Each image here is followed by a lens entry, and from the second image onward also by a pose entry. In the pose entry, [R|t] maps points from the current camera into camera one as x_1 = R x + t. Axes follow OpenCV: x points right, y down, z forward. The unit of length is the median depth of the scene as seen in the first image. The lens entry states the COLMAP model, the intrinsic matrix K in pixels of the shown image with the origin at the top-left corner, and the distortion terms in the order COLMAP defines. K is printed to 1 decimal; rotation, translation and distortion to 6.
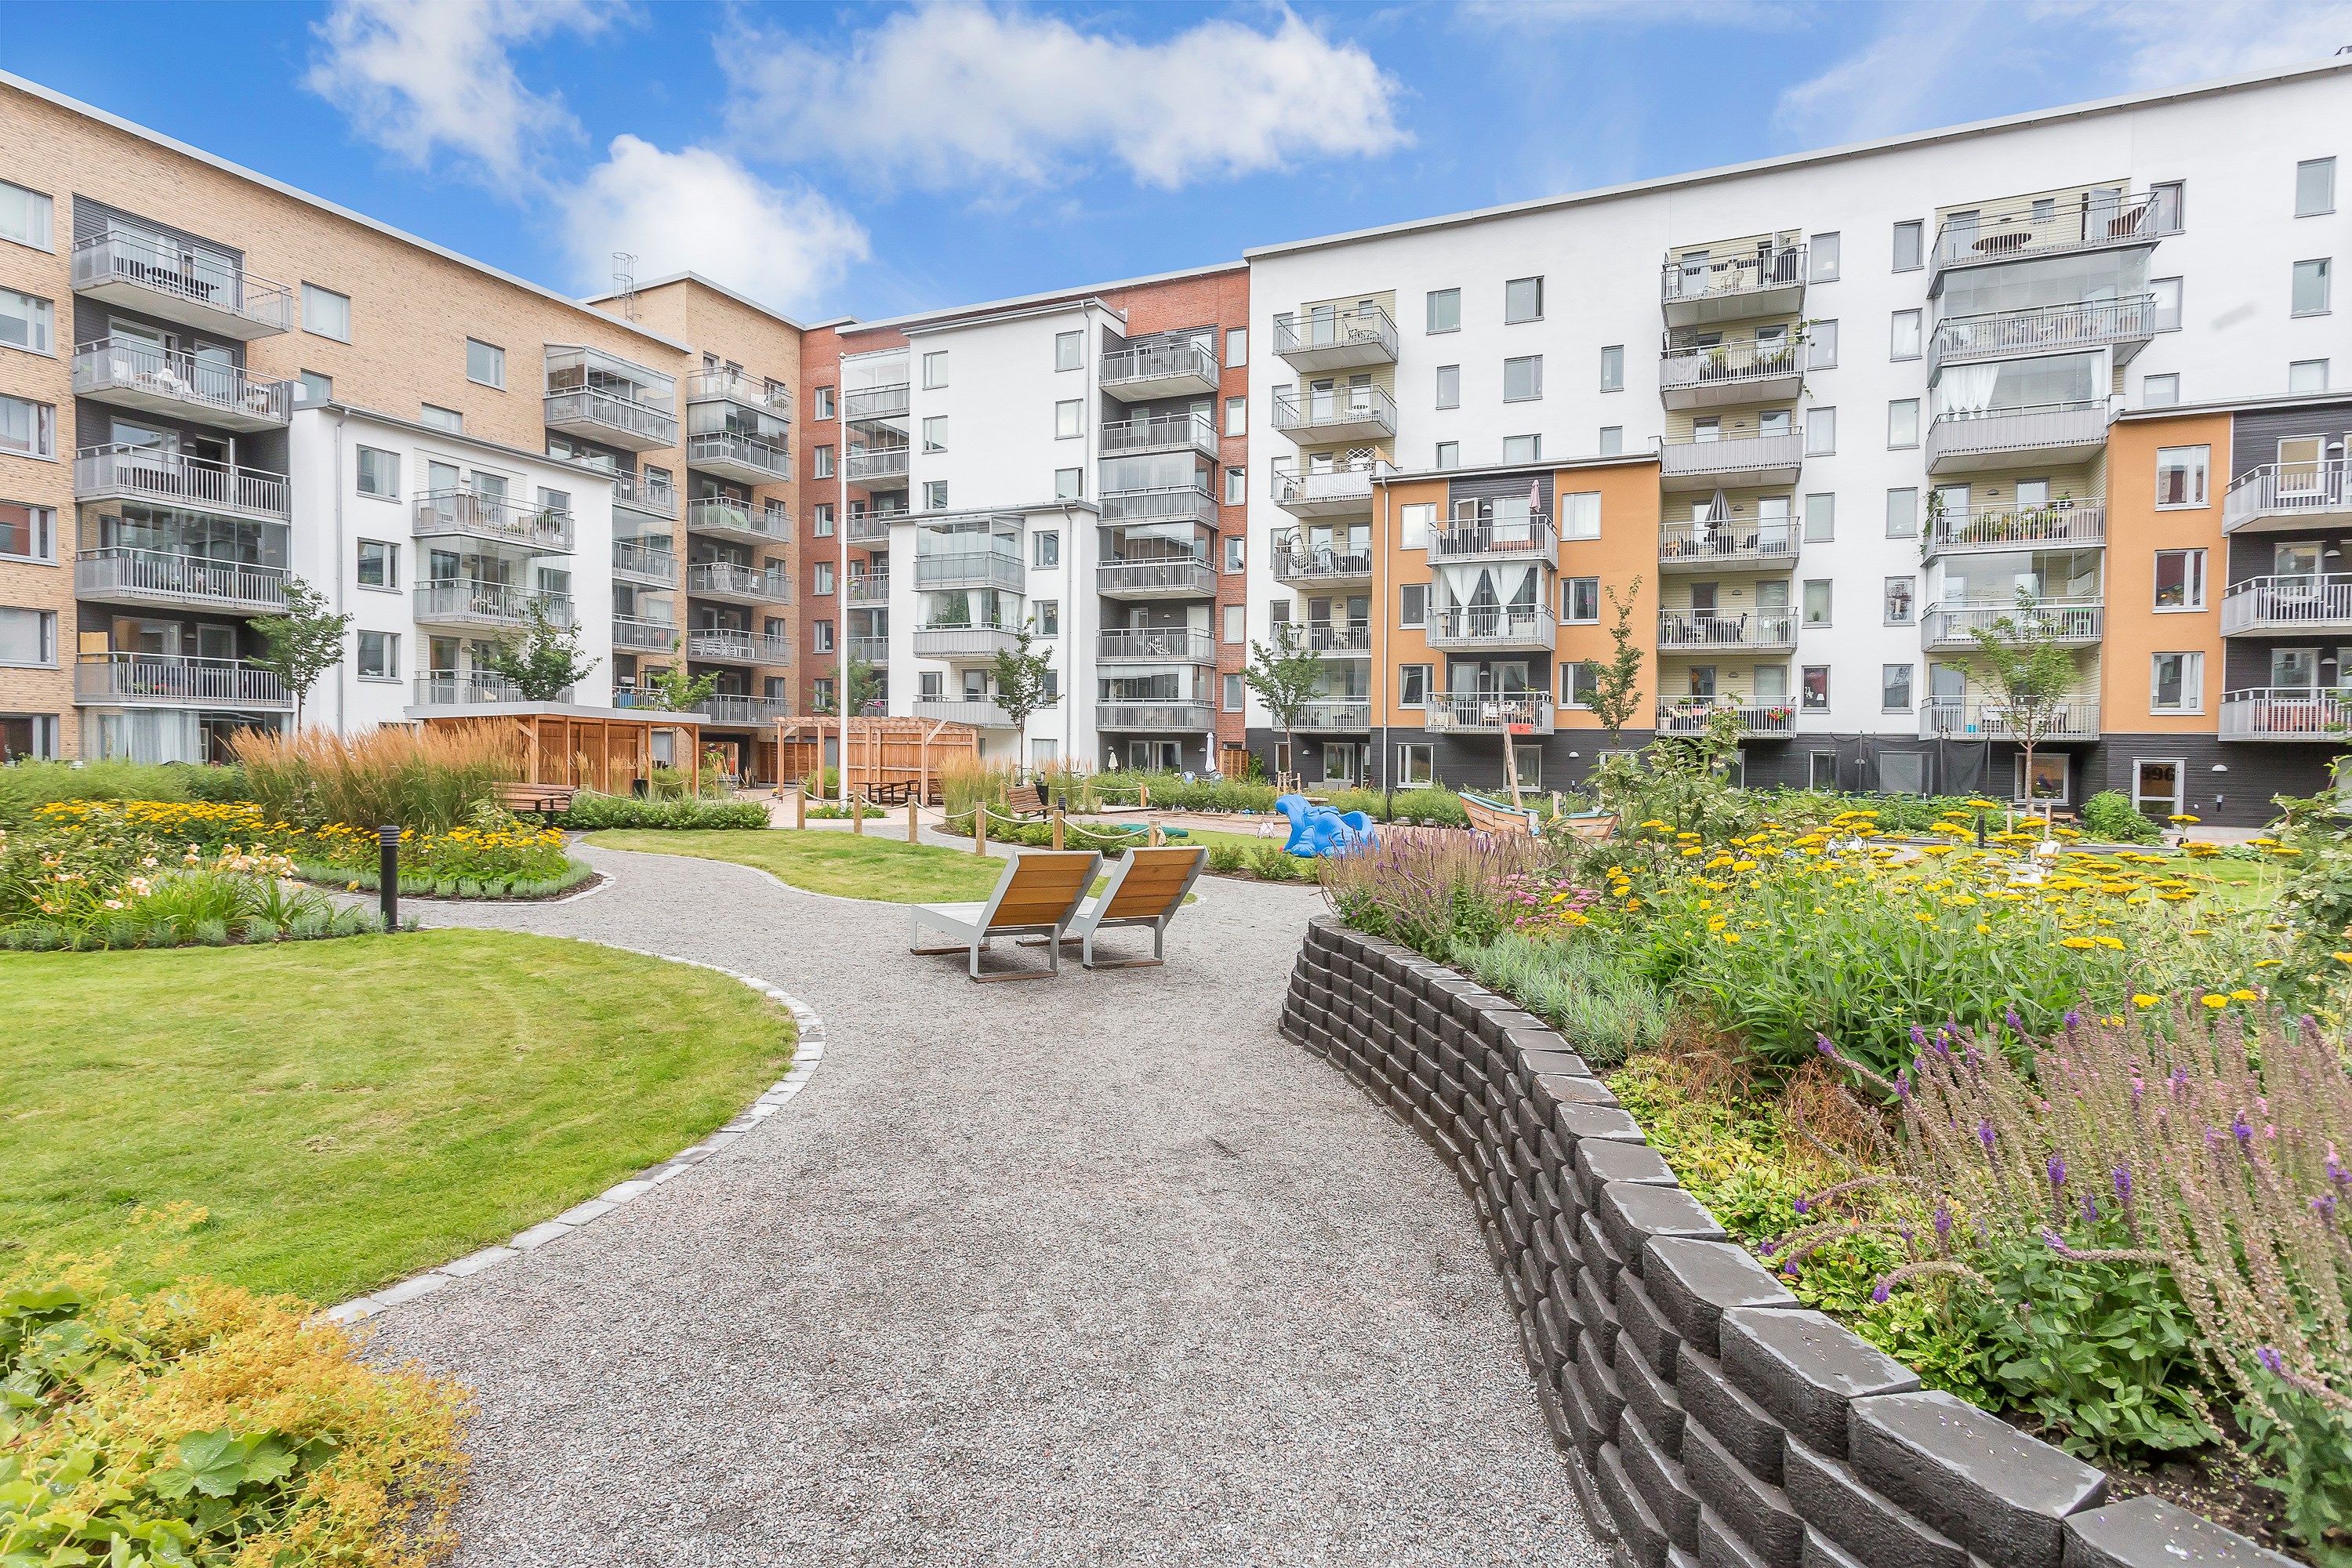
lens RADIAL K [[1159.2, 0, 1206.9], [0, 1159.2, 780.9], [0, 0, 1]] dist [-0.004913, 0.012982]
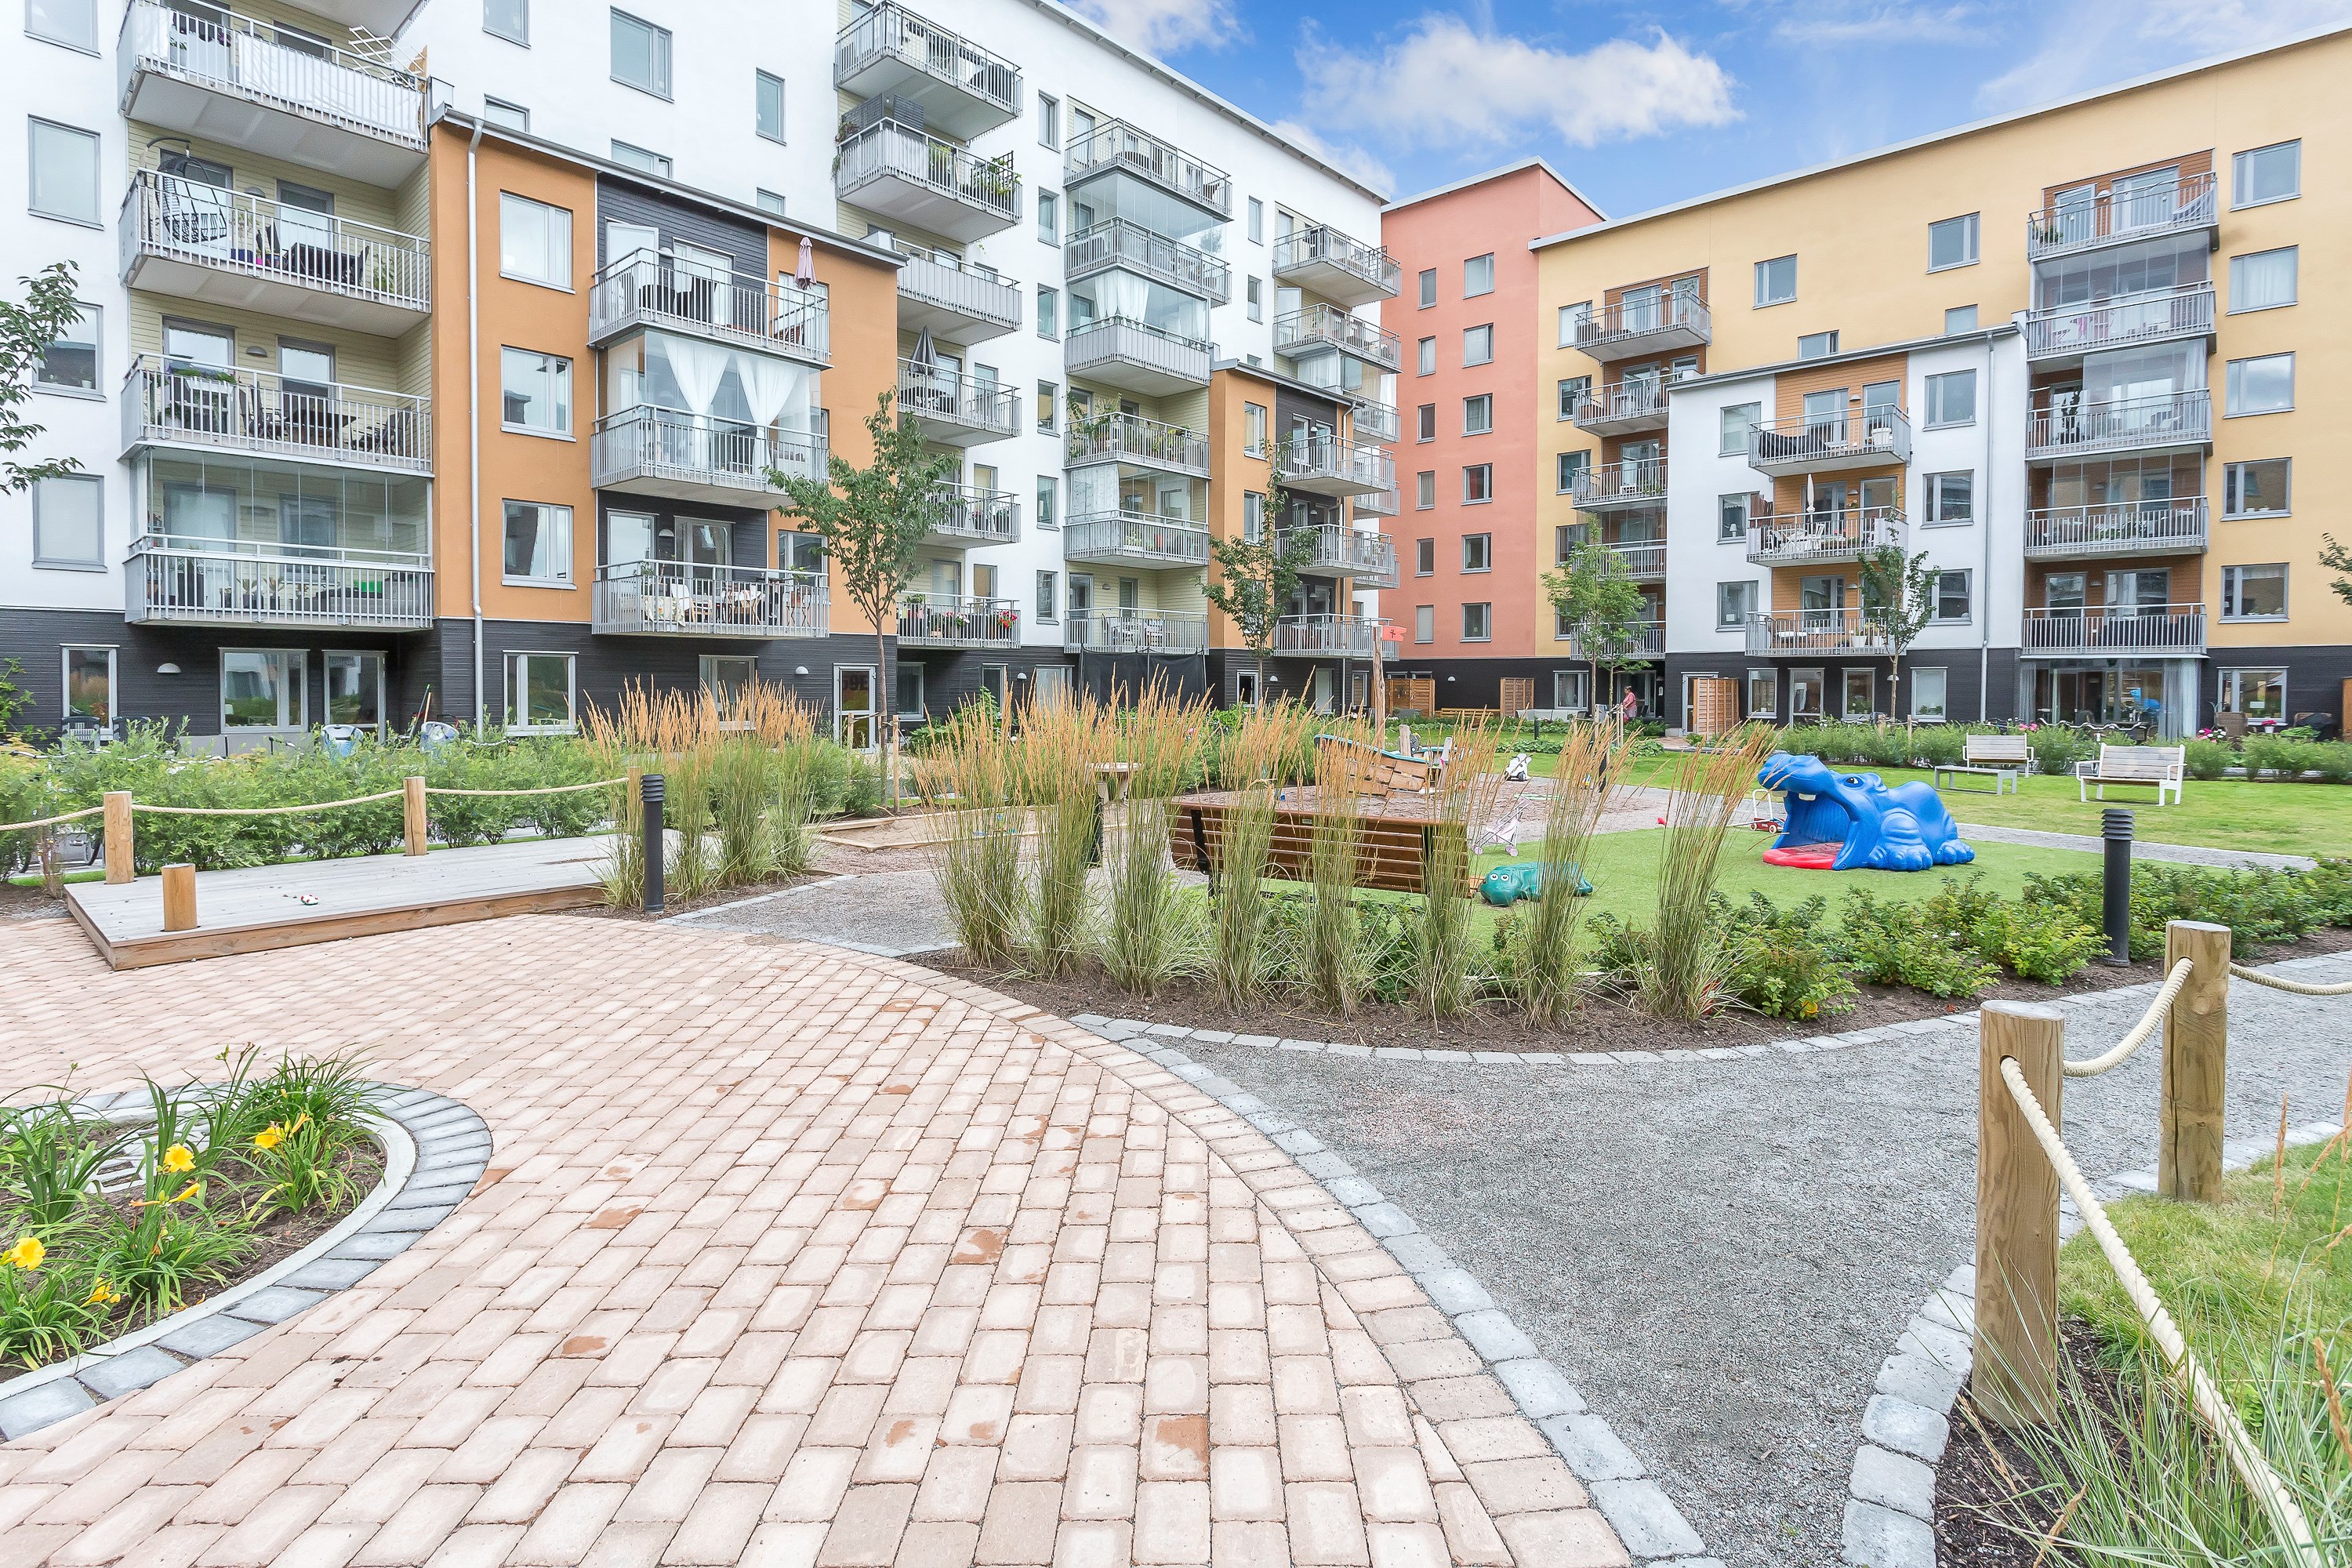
lens RADIAL K [[1166.7, 0, 1176.1], [0, 1166.7, 711.7], [0, 0, 1]] dist [-0.000995, 0.000017]
pose [[0.301720, -0.043063, 0.952423, -0.311813], [0.023101, 0.999016, 0.037852, -0.023026], [-0.953117, 0.010581, 0.302418, 0.711402]]
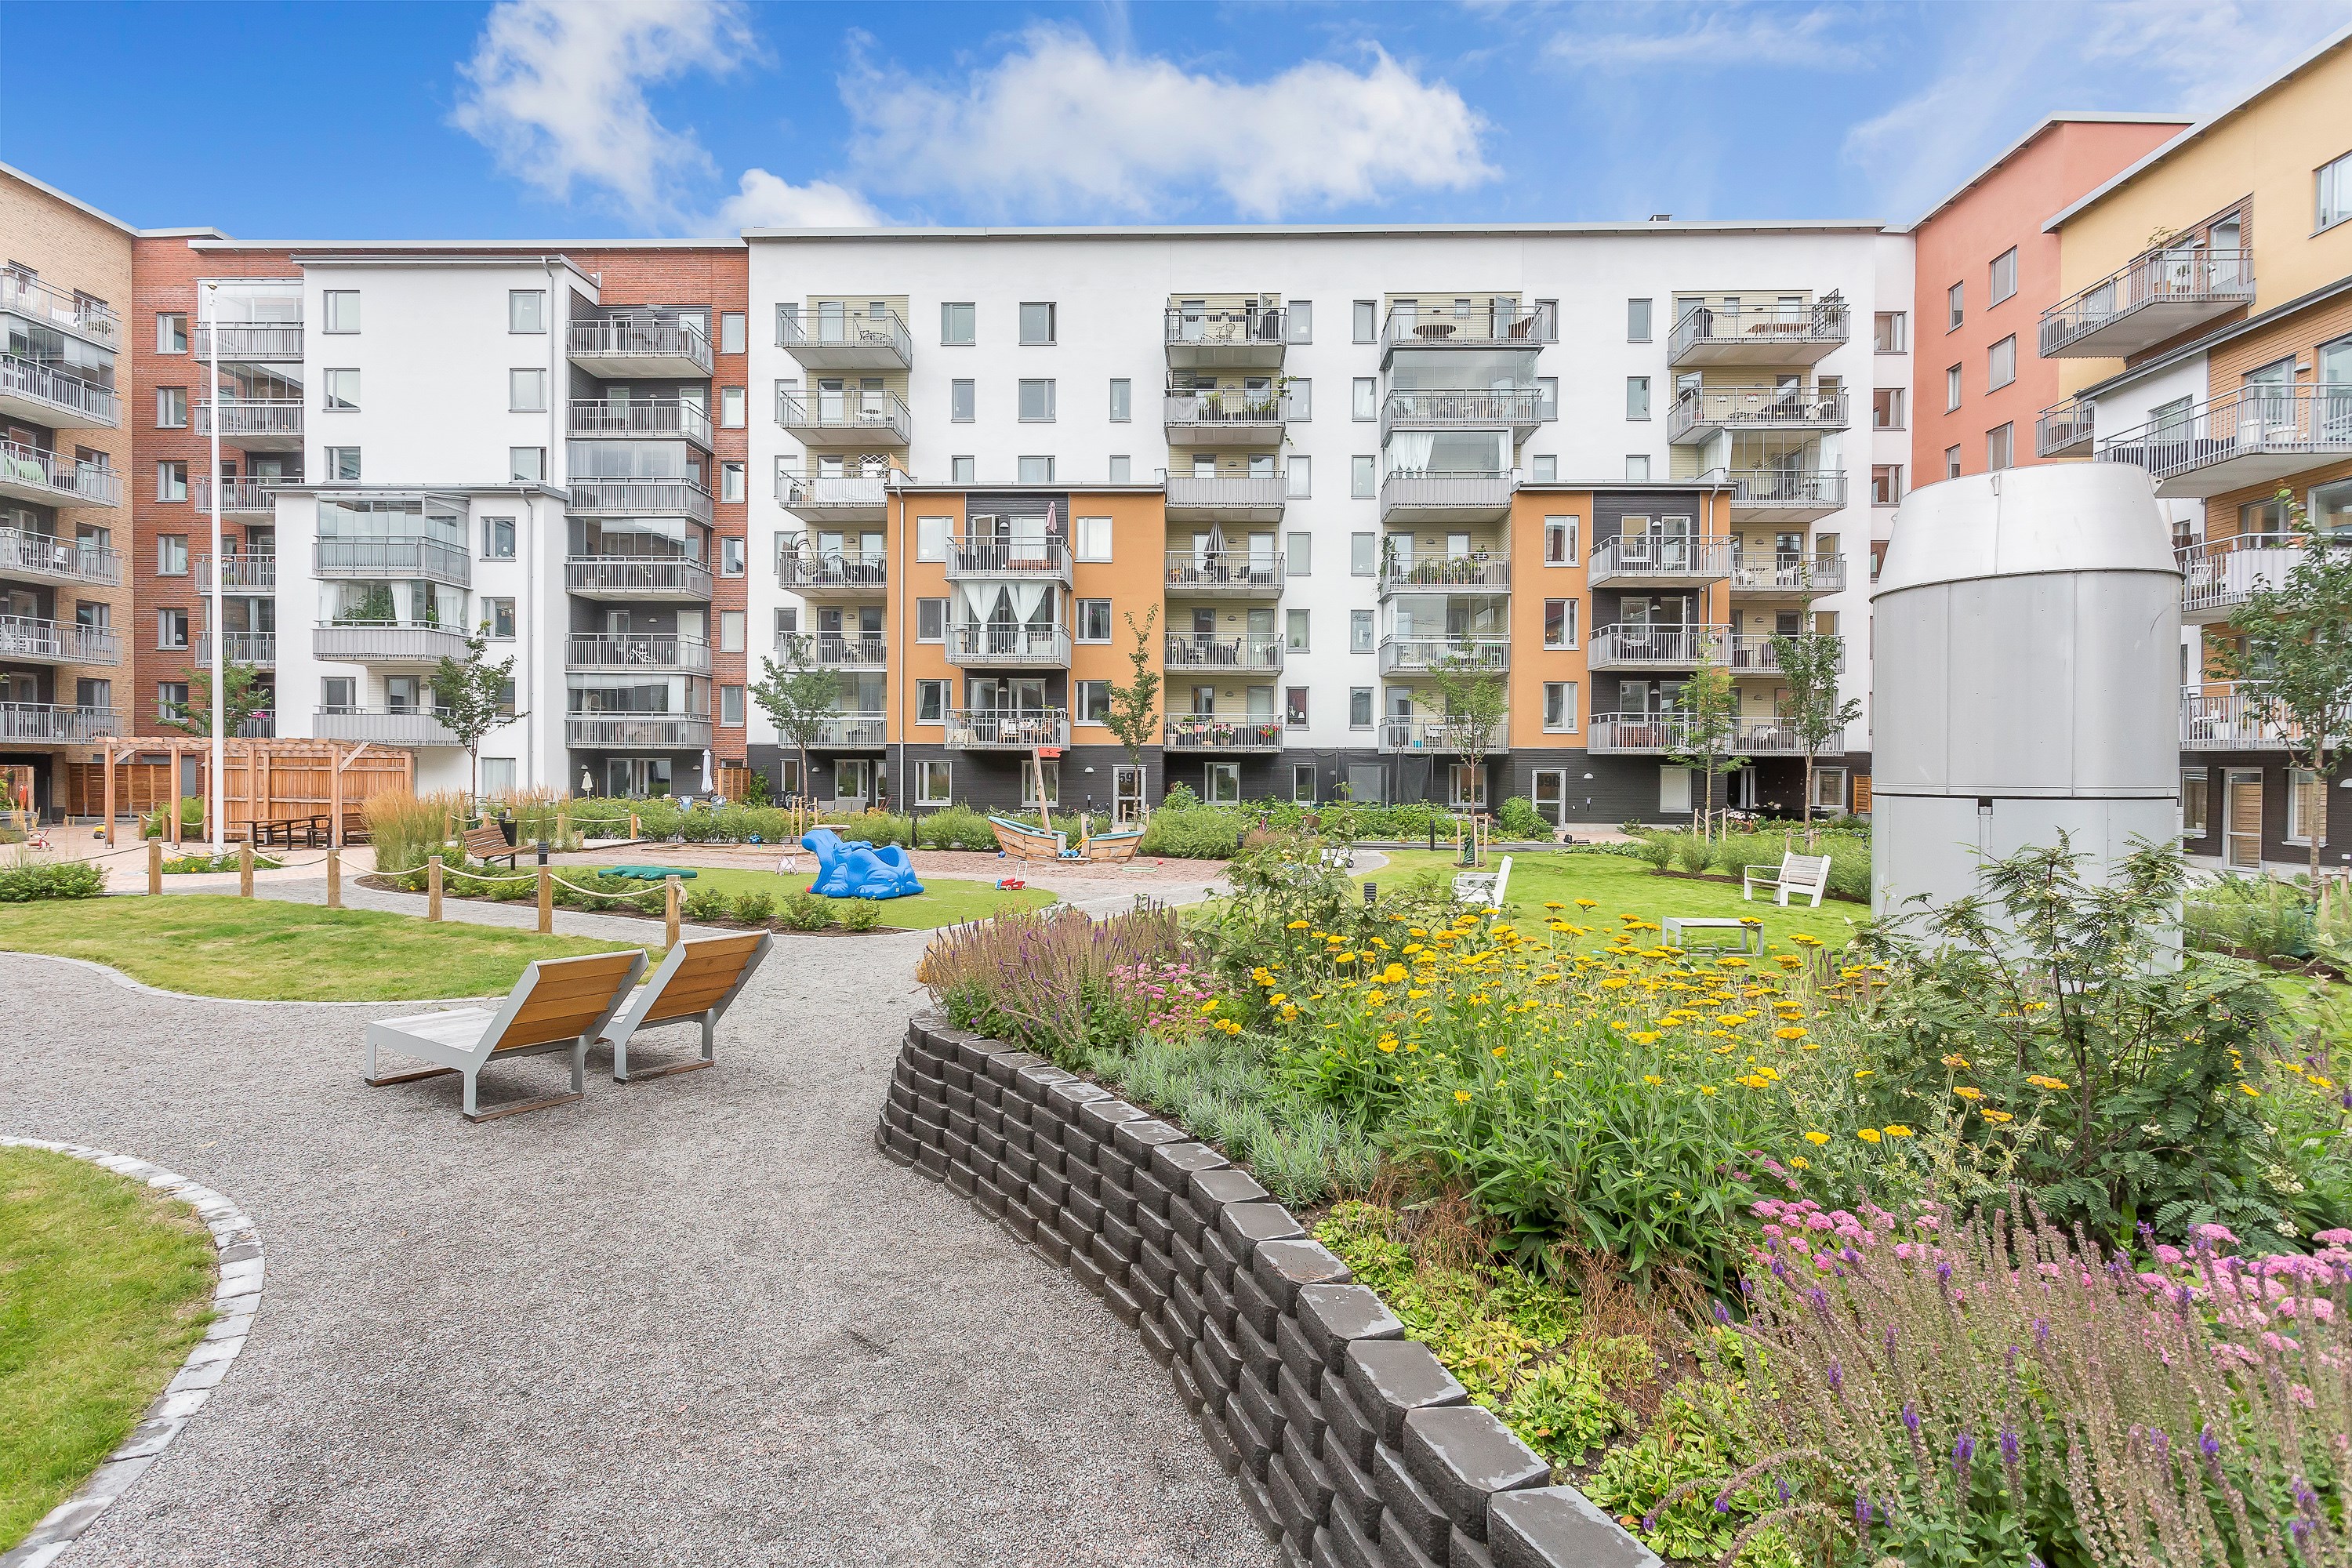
lens RADIAL K [[1174.4, 0, 1169.9], [0, 1174.4, 771.8], [0, 0, 1]] dist [0.000831, 0.002829]
pose [[0.926125, -0.012919, 0.376996, -0.010890], [0.018427, 0.999770, -0.011007, -0.009711], [-0.376767, 0.017141, 0.926149, 0.012186]]
